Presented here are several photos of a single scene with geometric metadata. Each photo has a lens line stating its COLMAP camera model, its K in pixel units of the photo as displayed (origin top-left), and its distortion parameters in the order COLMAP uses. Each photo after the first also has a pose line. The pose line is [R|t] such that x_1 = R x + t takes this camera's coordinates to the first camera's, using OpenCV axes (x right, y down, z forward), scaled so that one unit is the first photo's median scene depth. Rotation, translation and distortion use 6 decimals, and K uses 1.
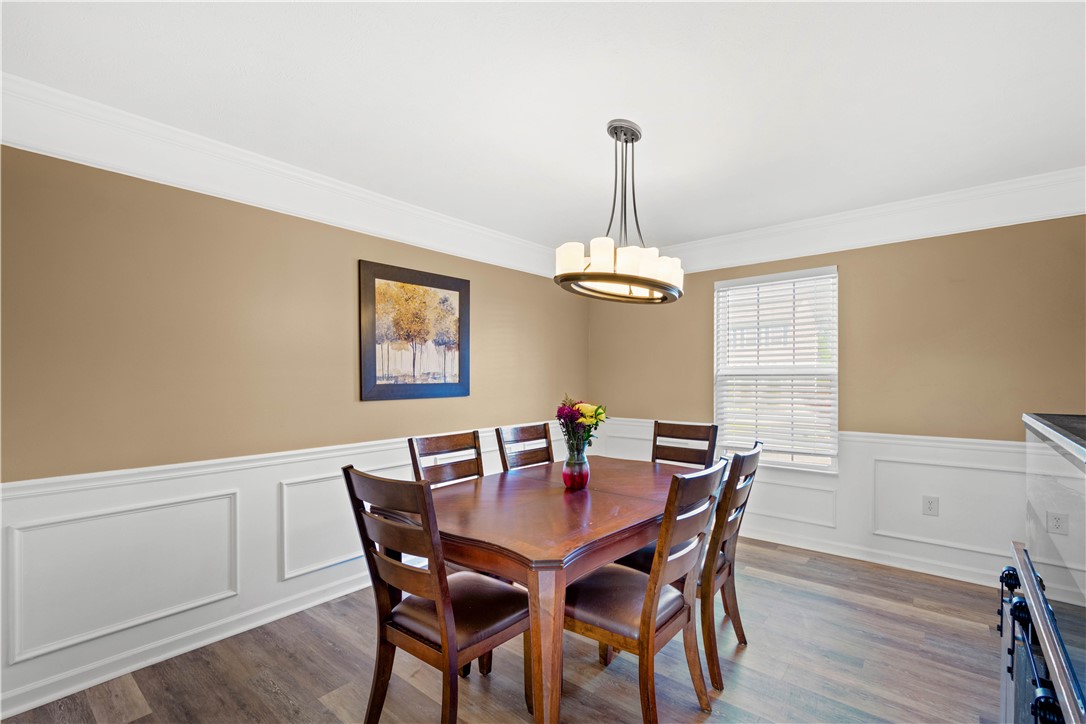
lens RADIAL K [[483.0, 0, 538.4], [0, 483.0, 365.7], [0, 0, 1]] dist [0.003044, 0.000084]
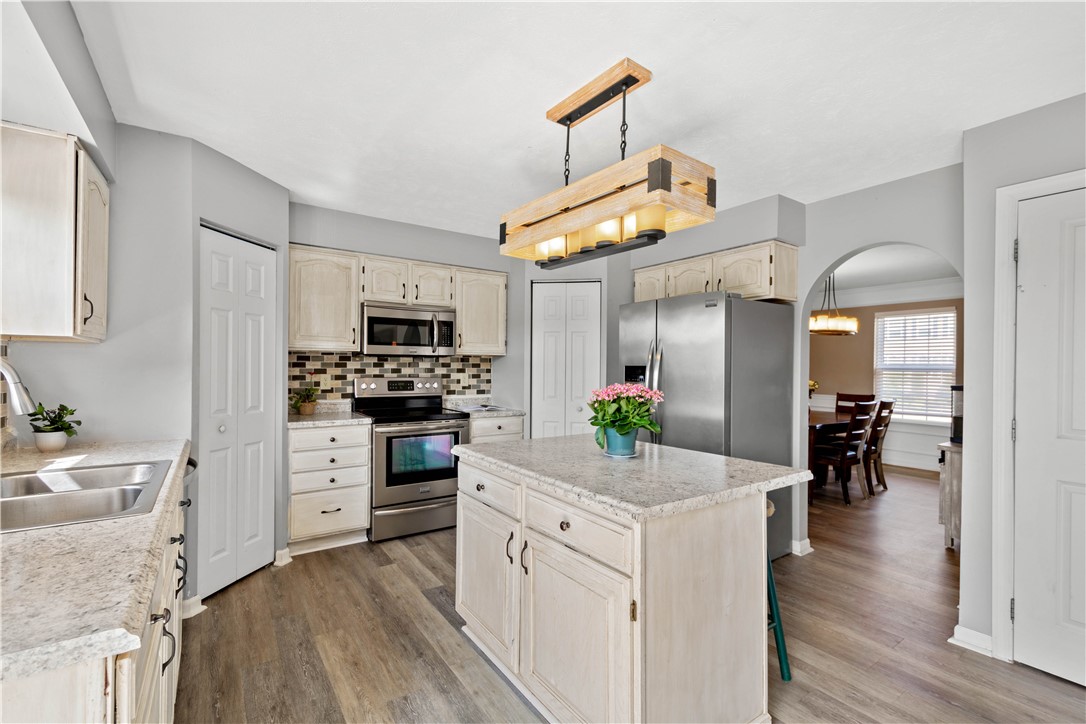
lens RADIAL K [[483.0, 0, 534.8], [0, 483.0, 363.0], [0, 0, 1]] dist [0.003044, 0.000084]
pose [[0.961304, 0.003565, -0.275466, -0.356873], [-0.006108, 0.999946, -0.008376, 0.020175], [0.275421, 0.009734, 0.961274, -1.092833]]
